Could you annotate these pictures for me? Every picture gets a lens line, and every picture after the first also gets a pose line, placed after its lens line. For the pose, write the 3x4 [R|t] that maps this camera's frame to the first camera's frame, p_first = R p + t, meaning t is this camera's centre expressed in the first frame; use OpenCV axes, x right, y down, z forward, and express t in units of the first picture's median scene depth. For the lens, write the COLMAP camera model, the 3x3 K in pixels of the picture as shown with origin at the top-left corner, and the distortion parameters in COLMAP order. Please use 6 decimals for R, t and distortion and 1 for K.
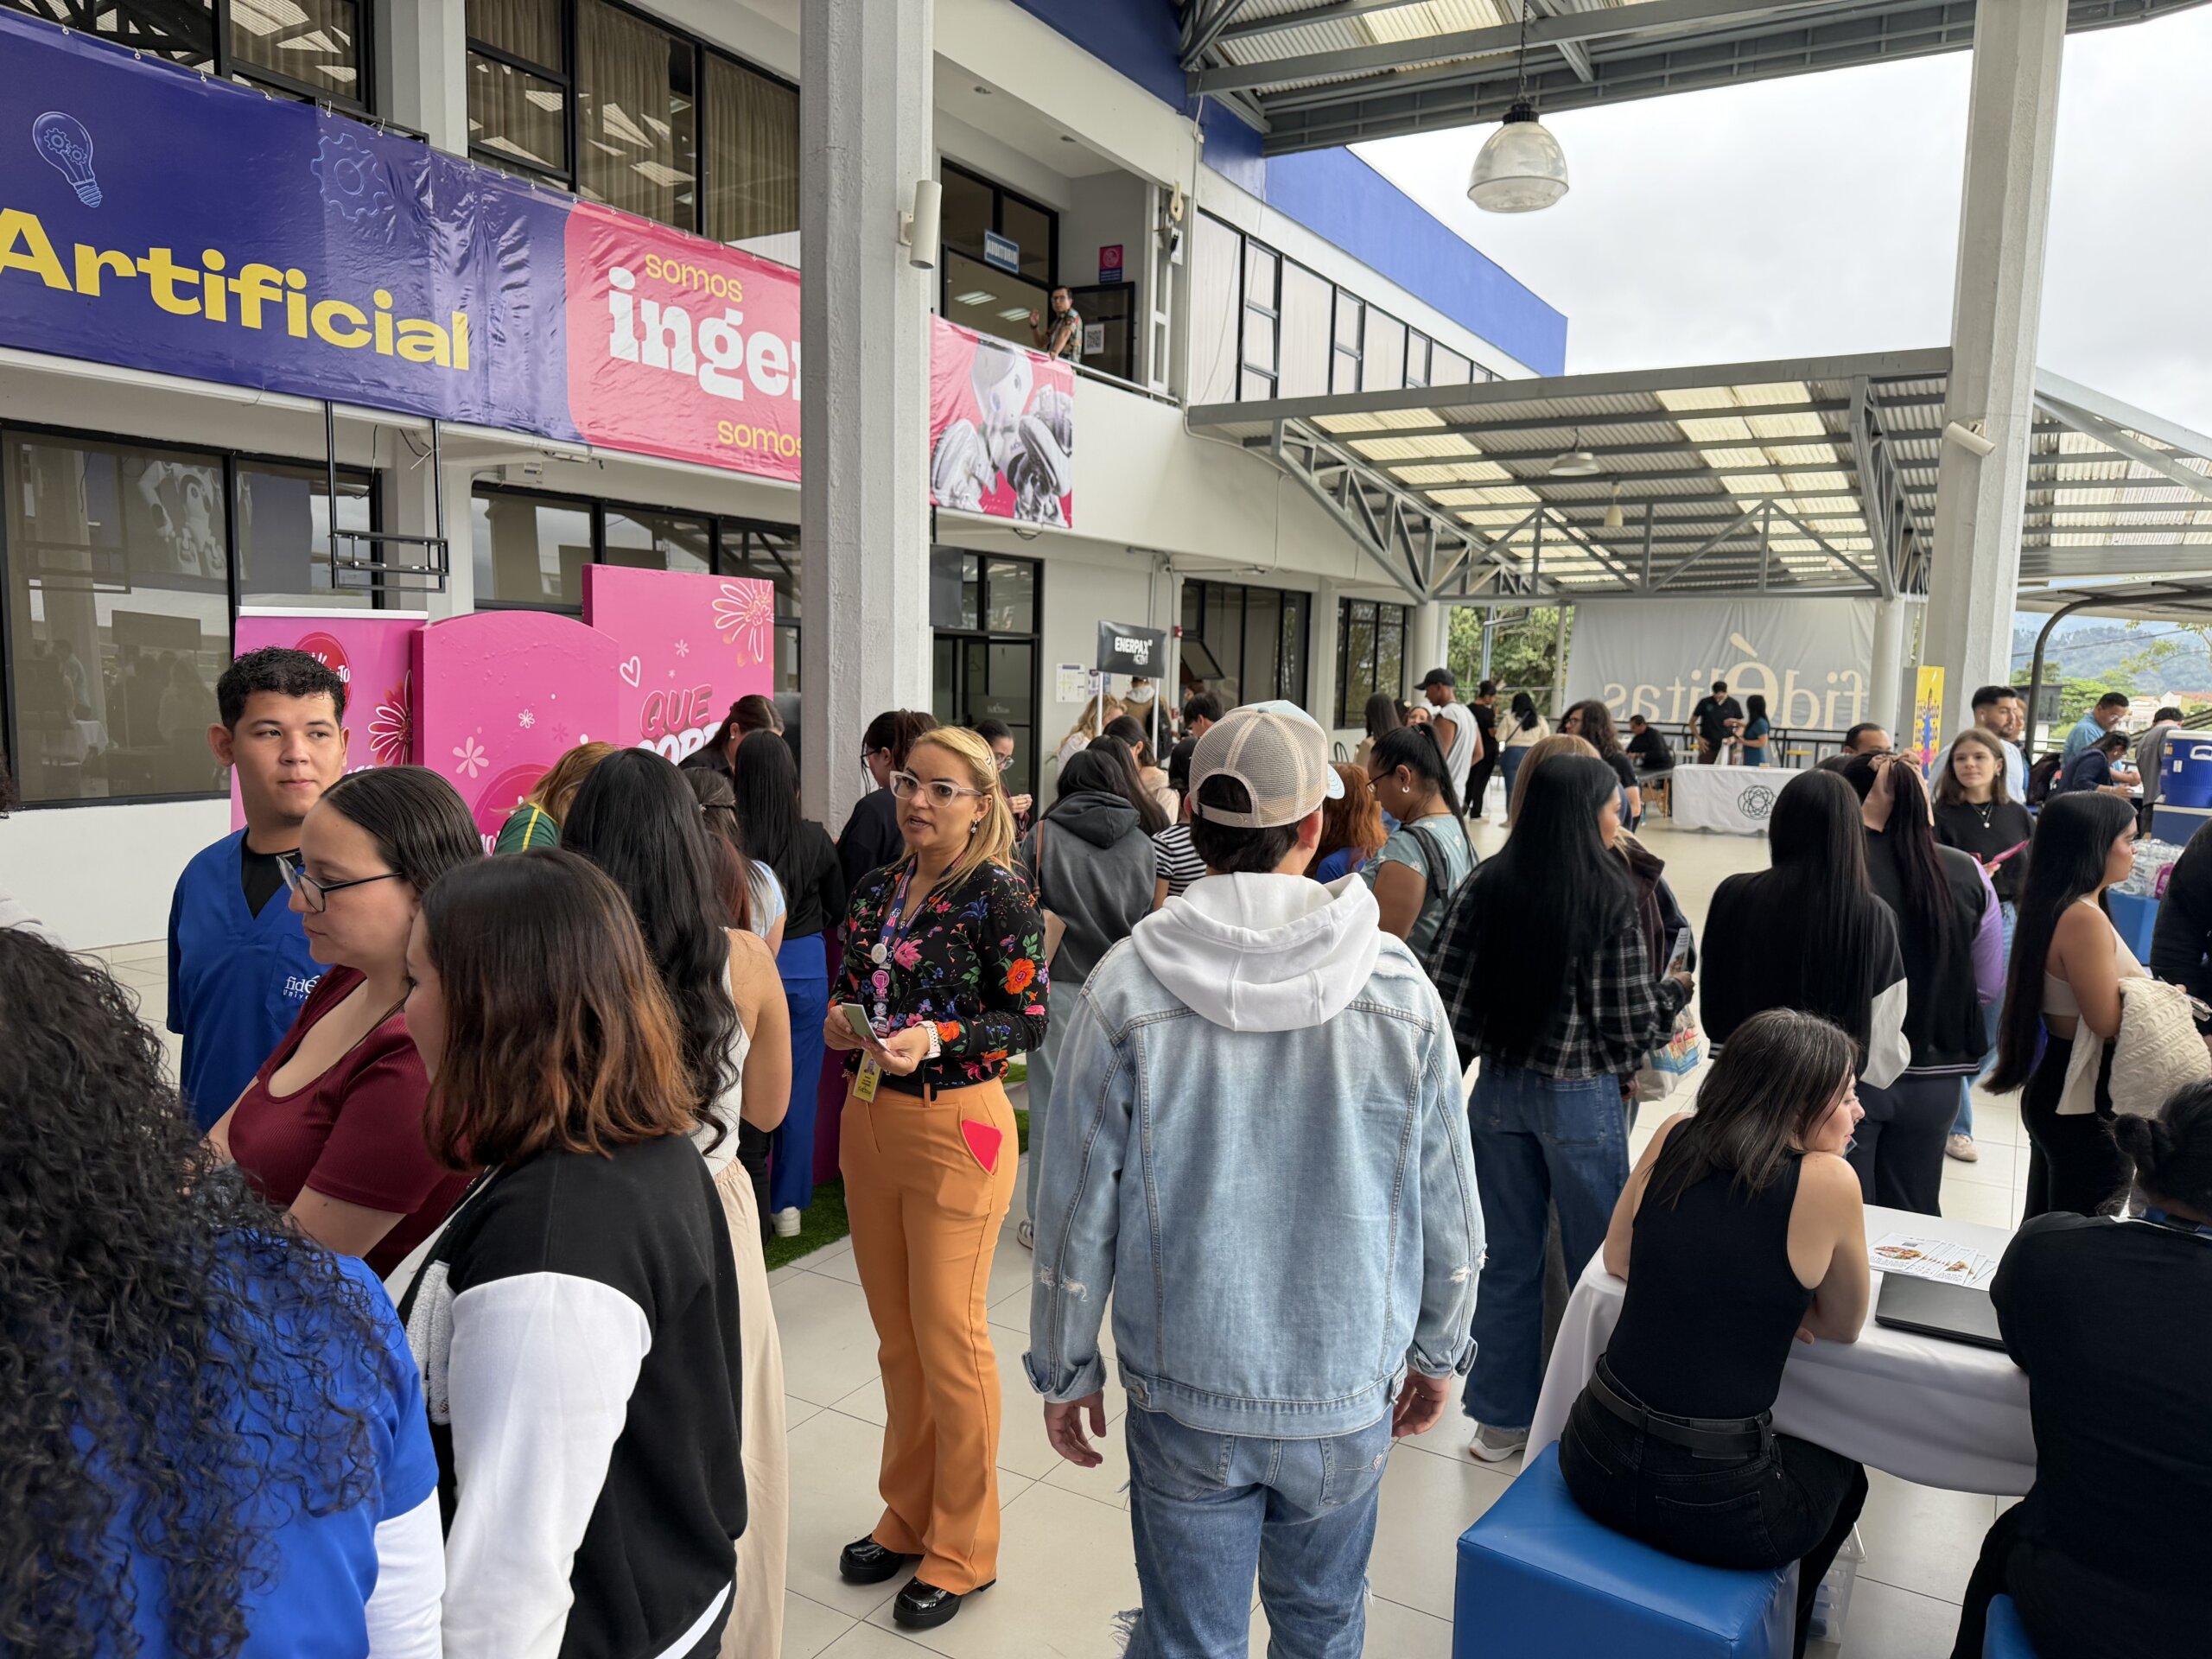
lens RADIAL K [[1550.2, 0, 1096.5], [0, 1550.2, 864.8], [0, 0, 1]] dist [0.034705, -0.052454]
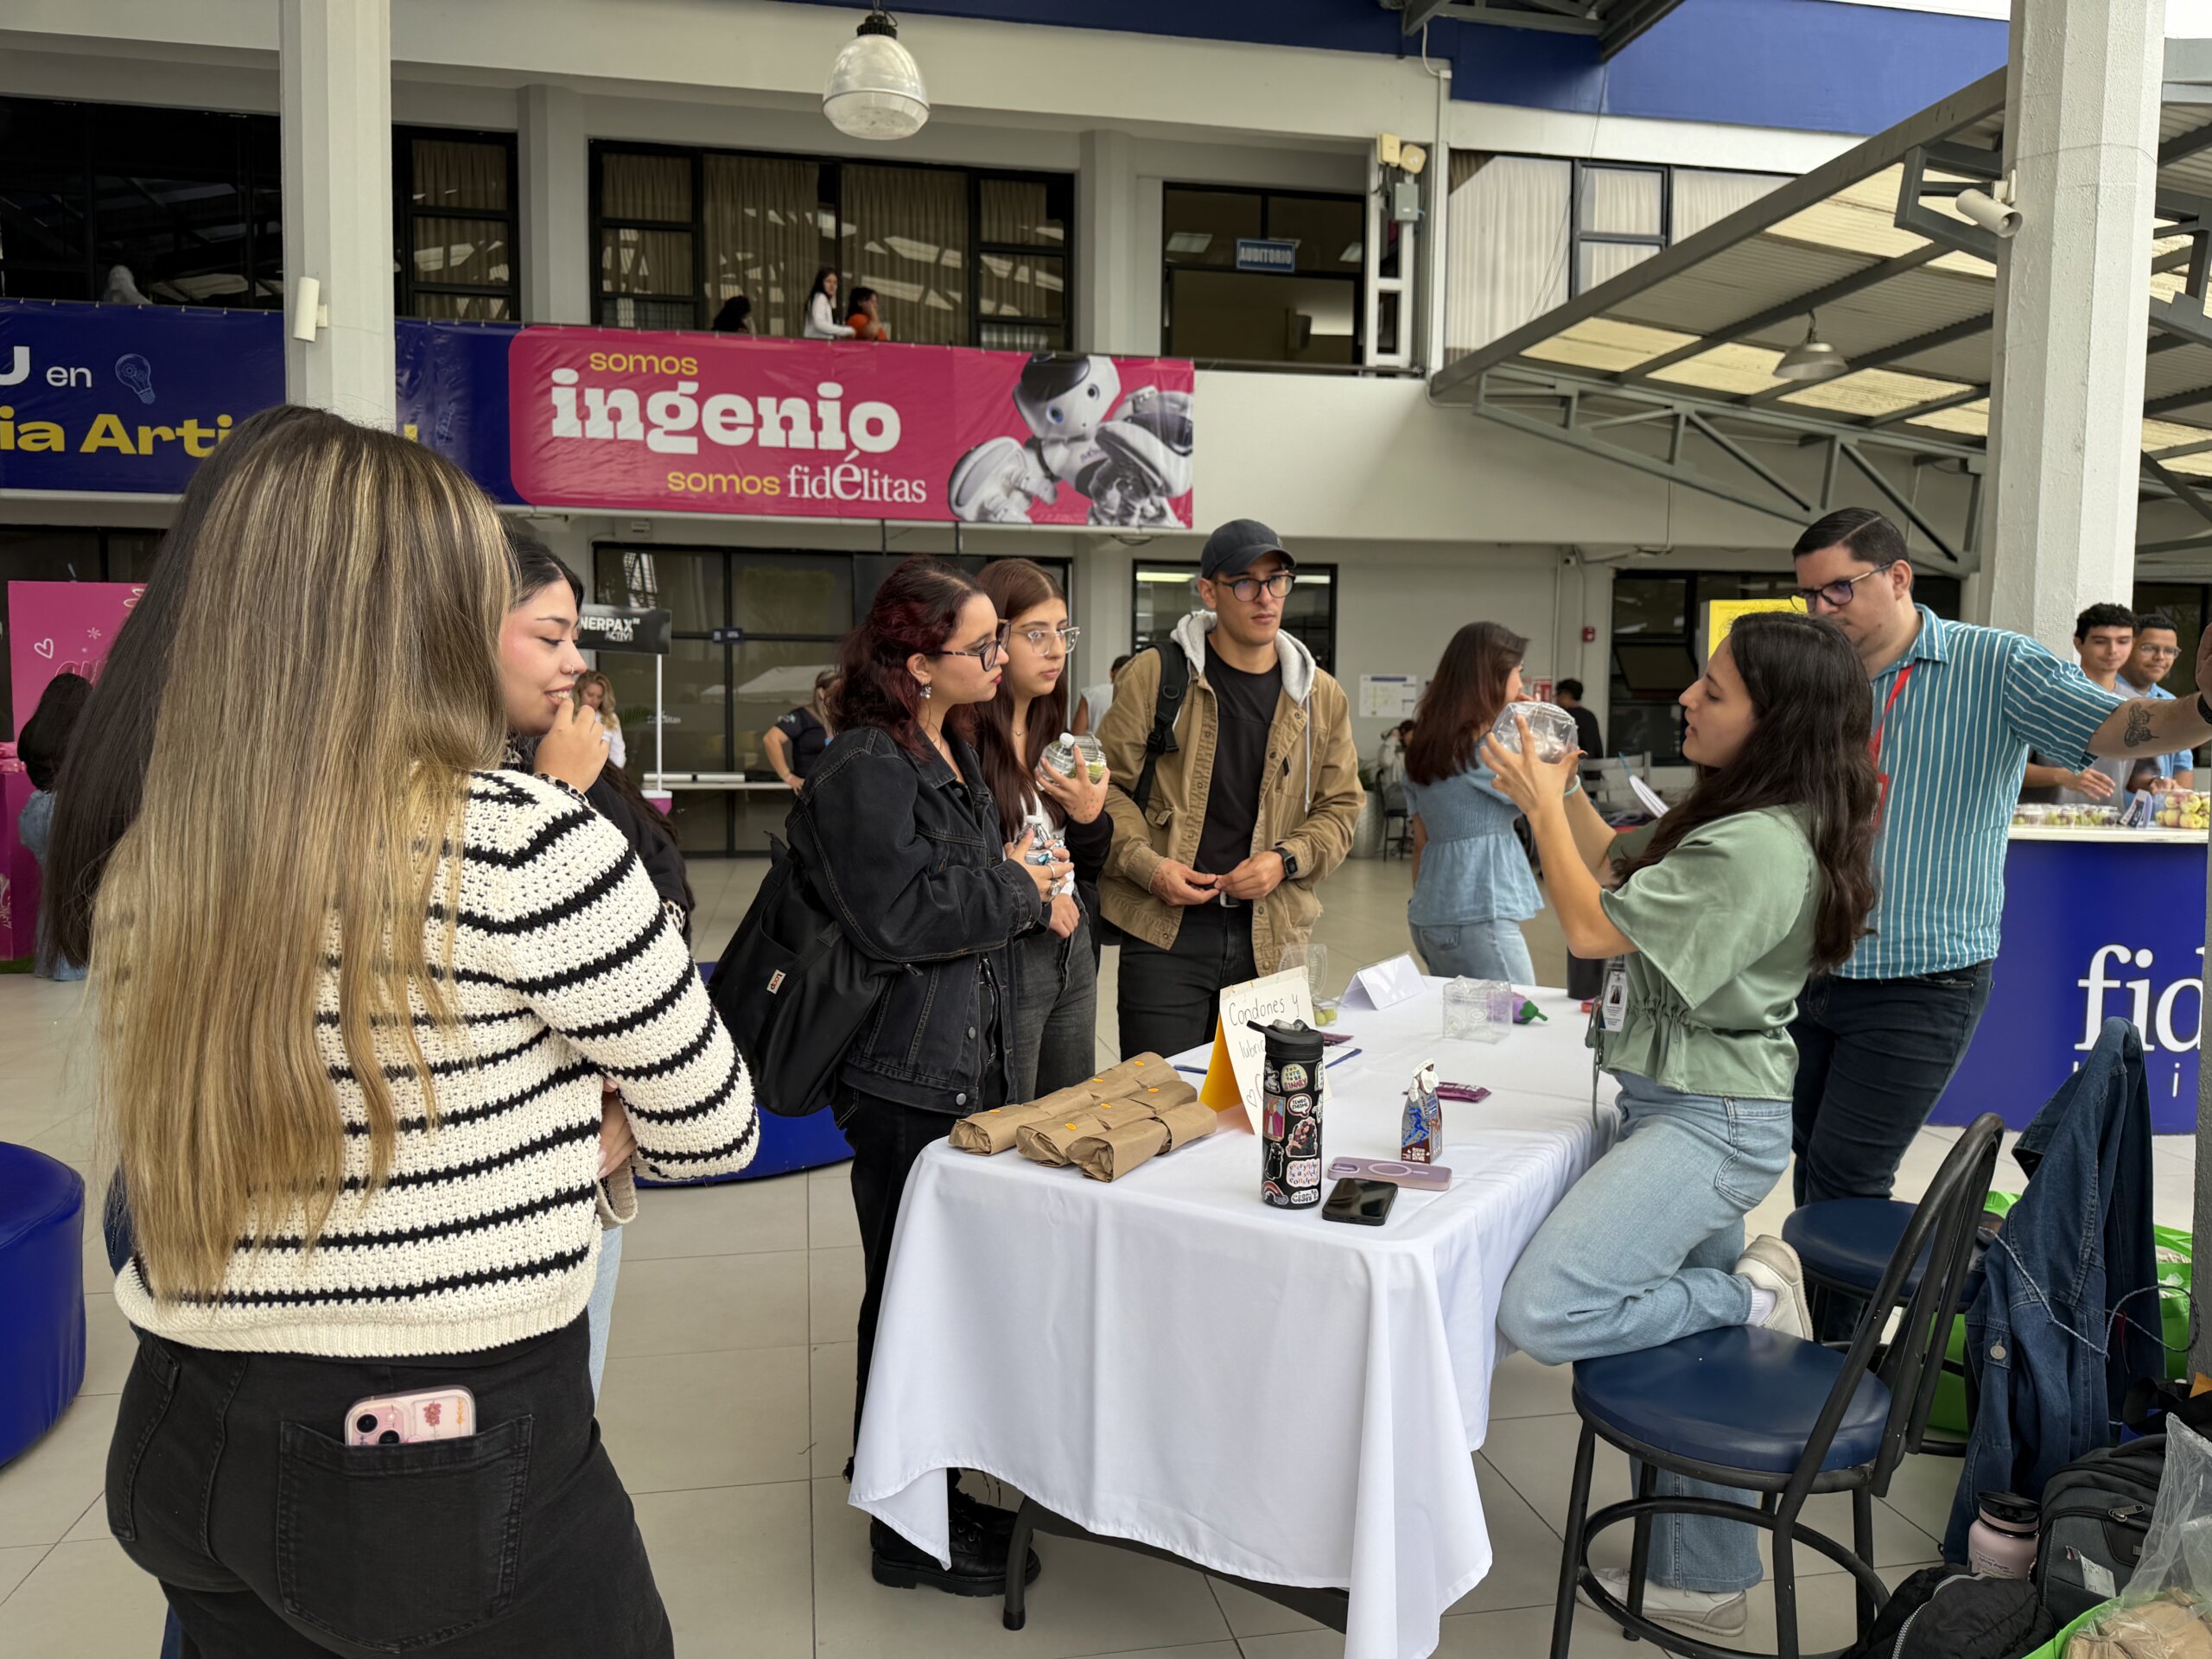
lens RADIAL K [[1550.2, 0, 1082.6], [0, 1550.2, 840.9], [0, 0, 1]] dist [0.034705, -0.052454]
pose [[0.651111, 0.041135, -0.757867, 0.737459], [-0.091376, 0.995516, -0.024470, 0.004715], [0.753462, 0.085184, 0.651950, 0.374479]]
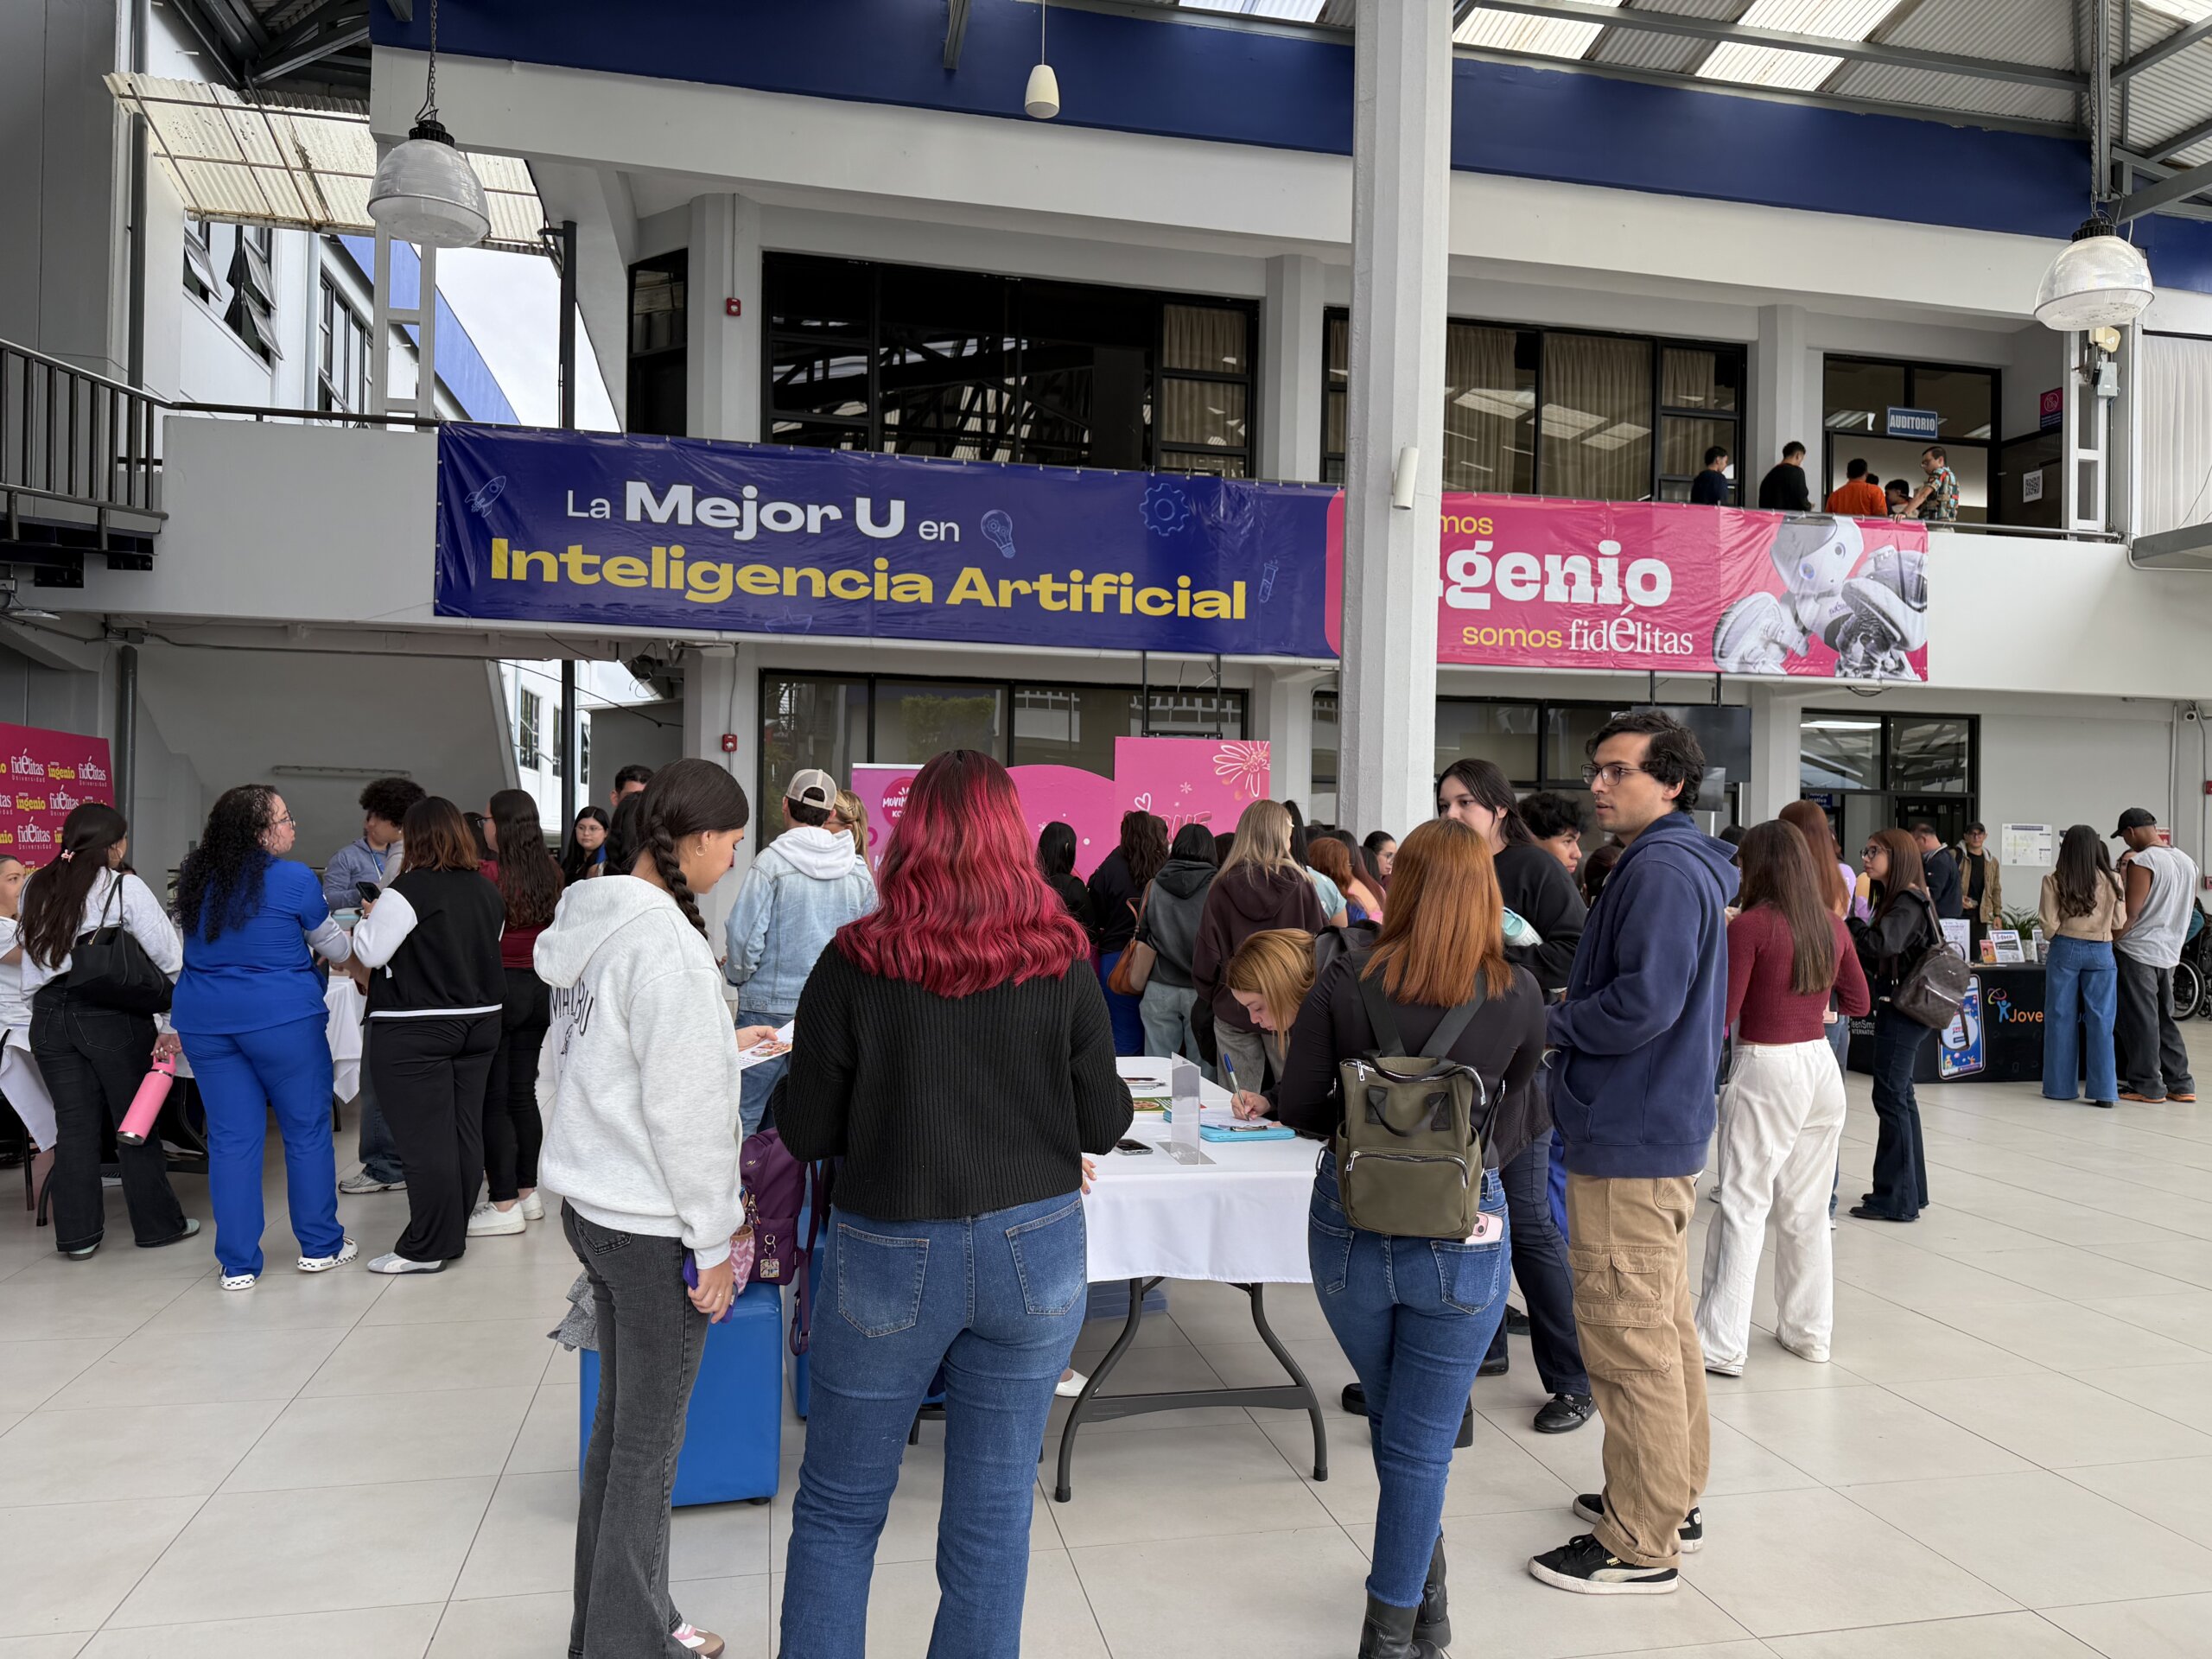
lens RADIAL K [[1550.2, 0, 1128.0], [0, 1550.2, 844.0], [0, 0, 1]] dist [0.034705, -0.052454]
pose [[0.684945, -0.015745, -0.728425, 0.390962], [-0.088985, 0.990474, -0.105083, 0.038580], [0.723141, 0.136795, 0.677019, -0.027171]]
